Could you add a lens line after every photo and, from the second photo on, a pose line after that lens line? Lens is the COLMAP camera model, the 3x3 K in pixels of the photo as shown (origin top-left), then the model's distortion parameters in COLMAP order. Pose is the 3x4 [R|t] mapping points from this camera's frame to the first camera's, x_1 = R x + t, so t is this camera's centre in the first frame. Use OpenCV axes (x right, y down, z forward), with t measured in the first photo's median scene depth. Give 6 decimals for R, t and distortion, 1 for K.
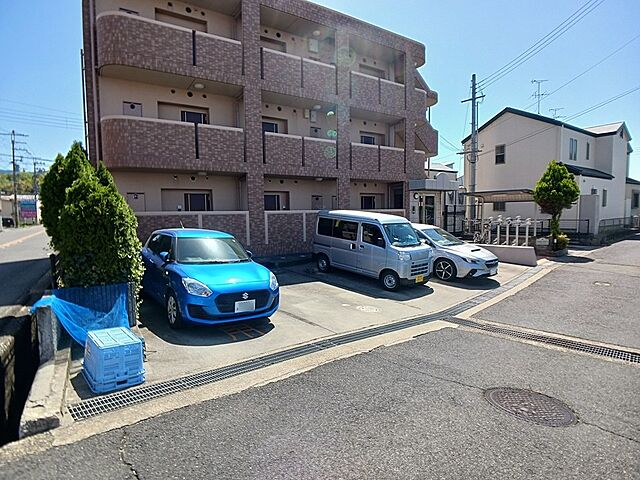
lens RADIAL K [[346.2, 0, 321.7], [0, 346.2, 237.9], [0, 0, 1]] dist [-0.008472, 0.000027]
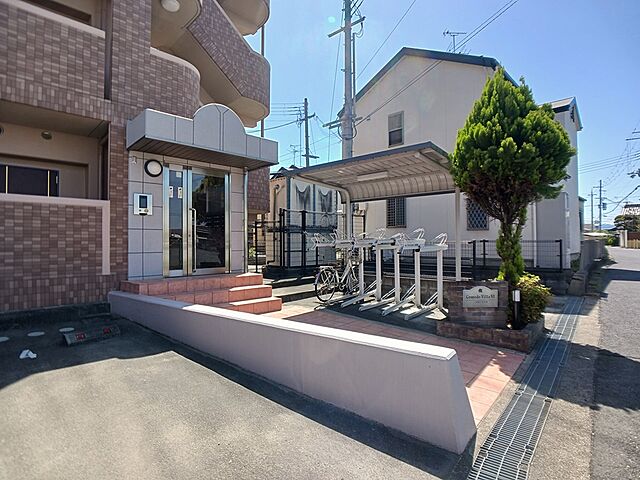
lens RADIAL K [[346.2, 0, 318.5], [0, 346.2, 240.0], [0, 0, 1]] dist [-0.008472, 0.000027]
pose [[0.984398, 0.009742, 0.175689, 0.373656], [0.004762, 0.996626, -0.081942, -0.015751], [-0.175894, 0.081500, 0.981030, 0.608799]]
